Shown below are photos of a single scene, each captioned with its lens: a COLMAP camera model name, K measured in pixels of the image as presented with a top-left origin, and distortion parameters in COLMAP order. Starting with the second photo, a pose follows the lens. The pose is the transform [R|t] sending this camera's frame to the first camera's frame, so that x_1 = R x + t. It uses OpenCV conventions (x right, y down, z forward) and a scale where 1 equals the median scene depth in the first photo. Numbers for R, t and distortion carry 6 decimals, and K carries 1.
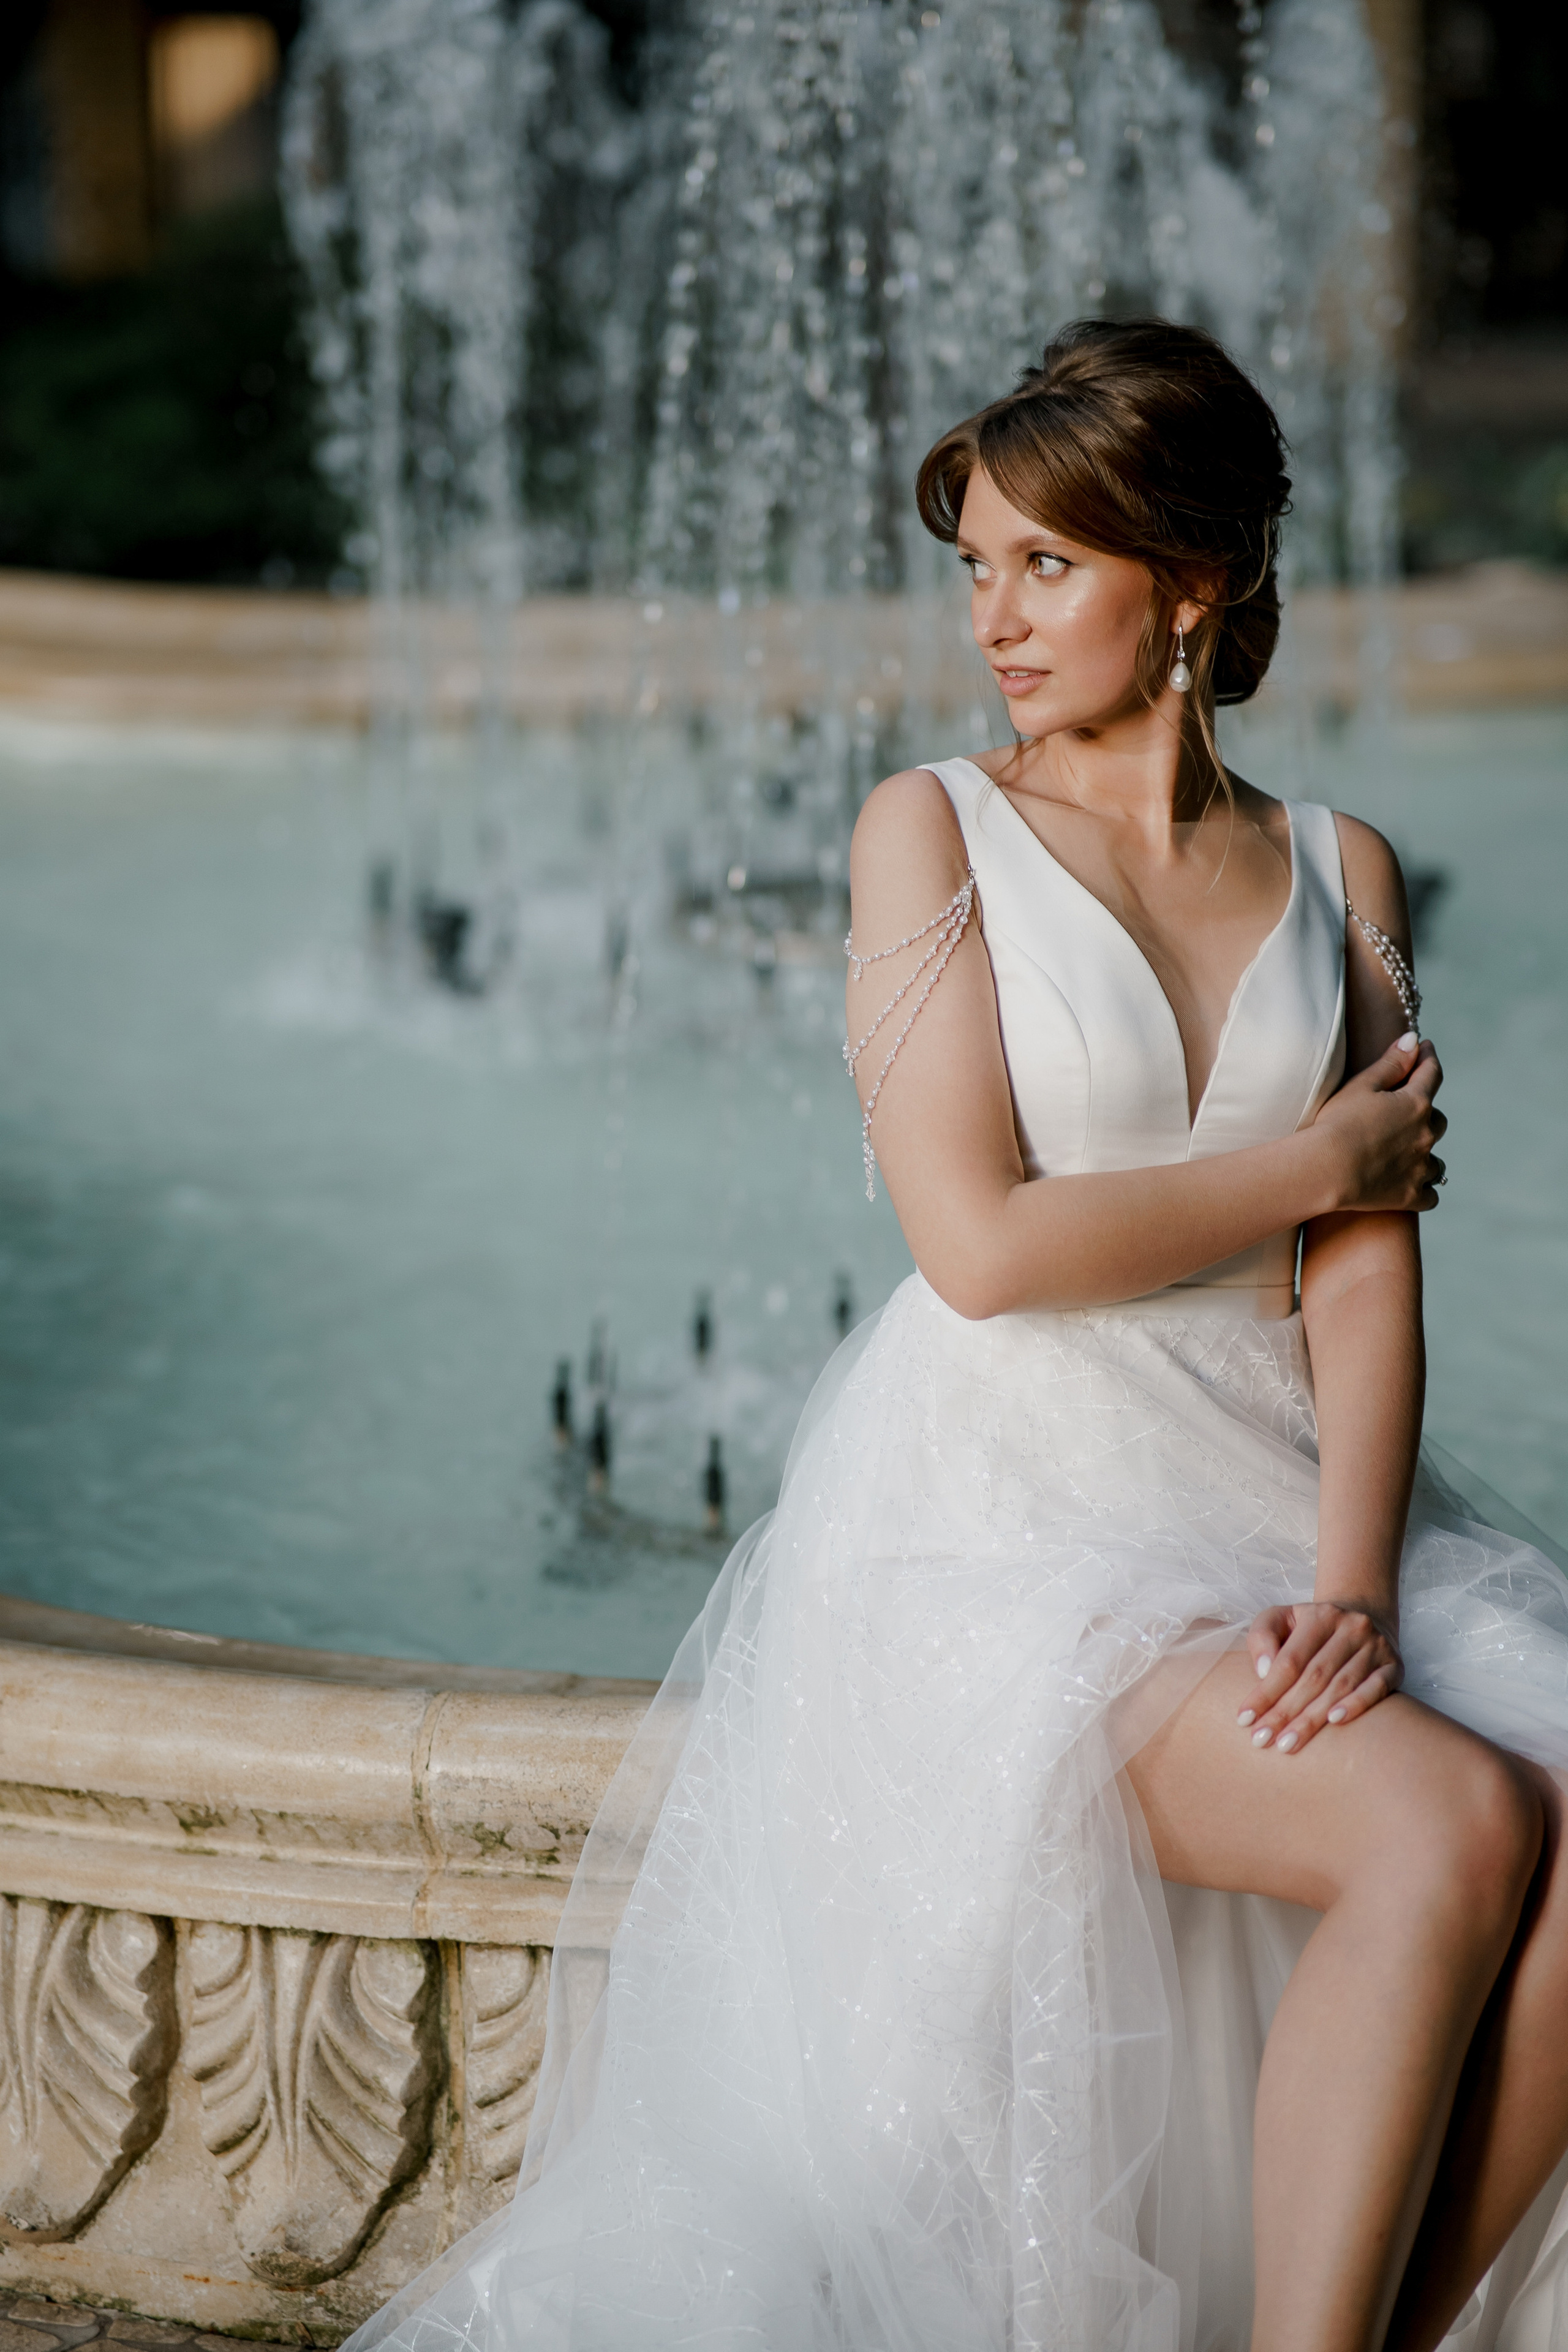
lens RADIAL K [[5892.3, 0, 784.0], [0, 5892.3, 1176.0], [0, 0, 1]] dist [0.485661, -1.800603]
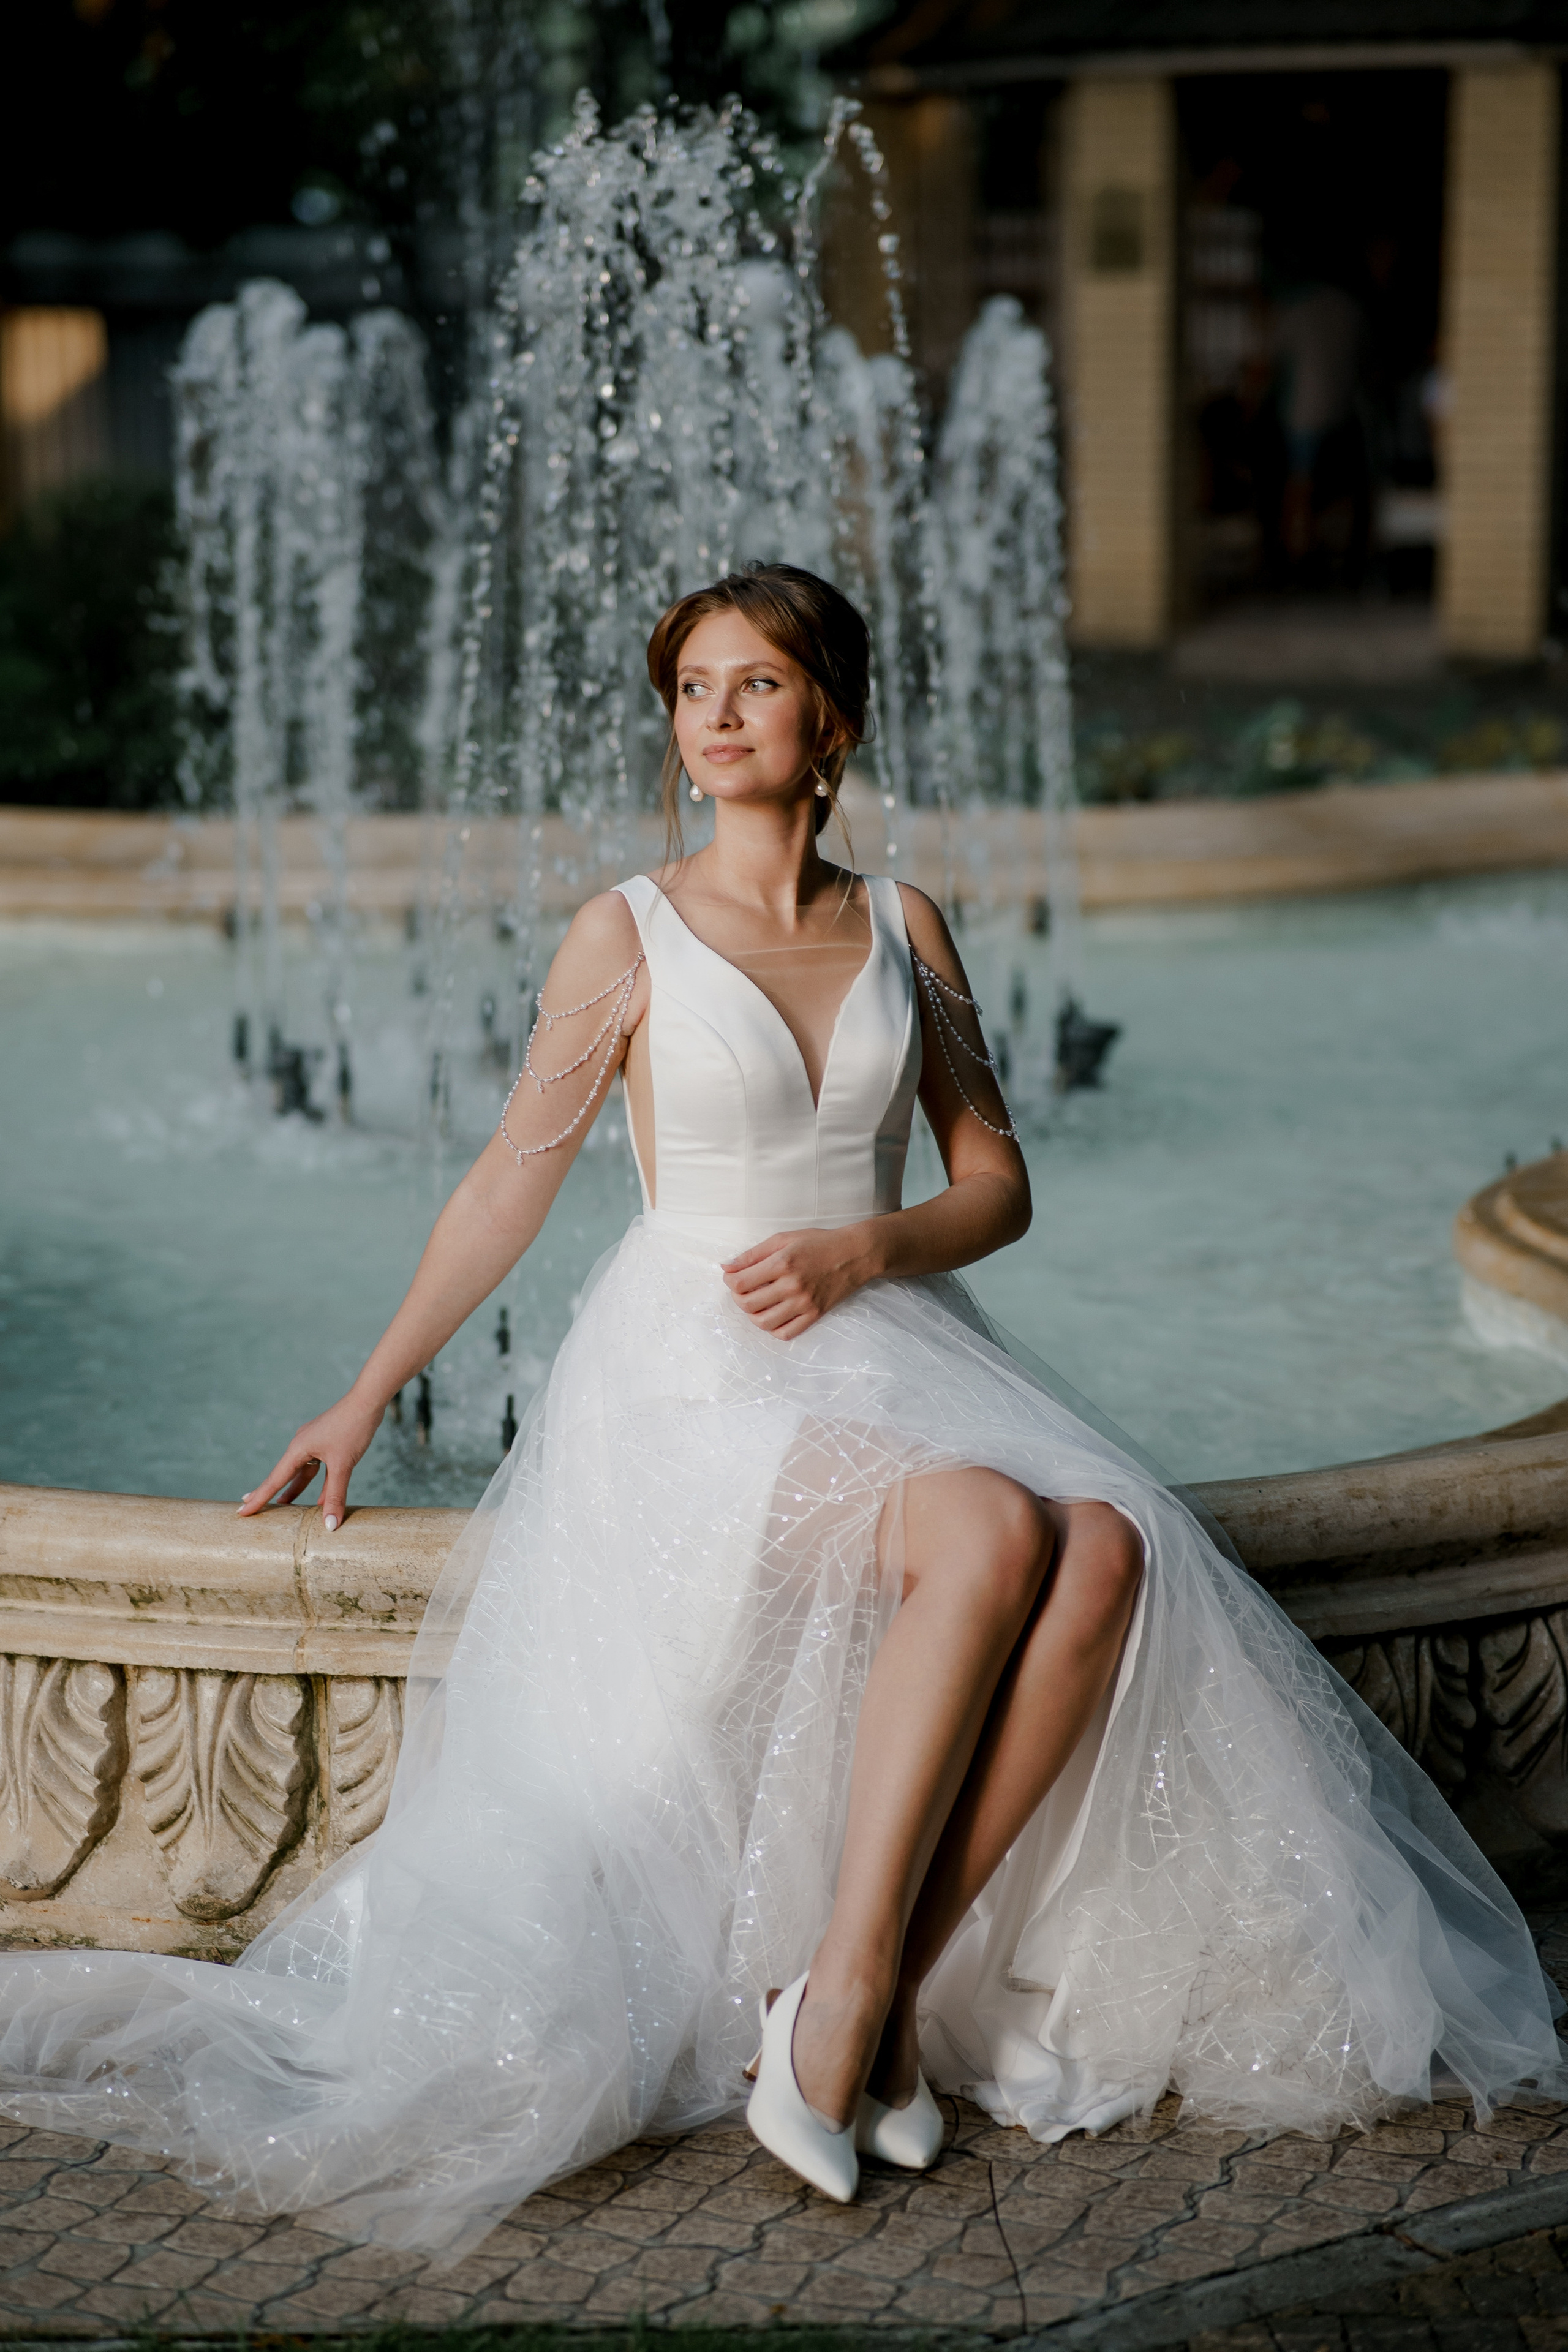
lens RADIAL K [[5892.3, 0, 784.0], [0, 5892.3, 1176.0], [0, 0, 1]] dist [0.485661, -1.800603]
pose [[0.999526, -0.000731, 0.030774, 0.012136], [0.002164, 0.998913, -0.046566, 0.073762], [-0.030707, 0.046610, 0.998441, -0.442451]]
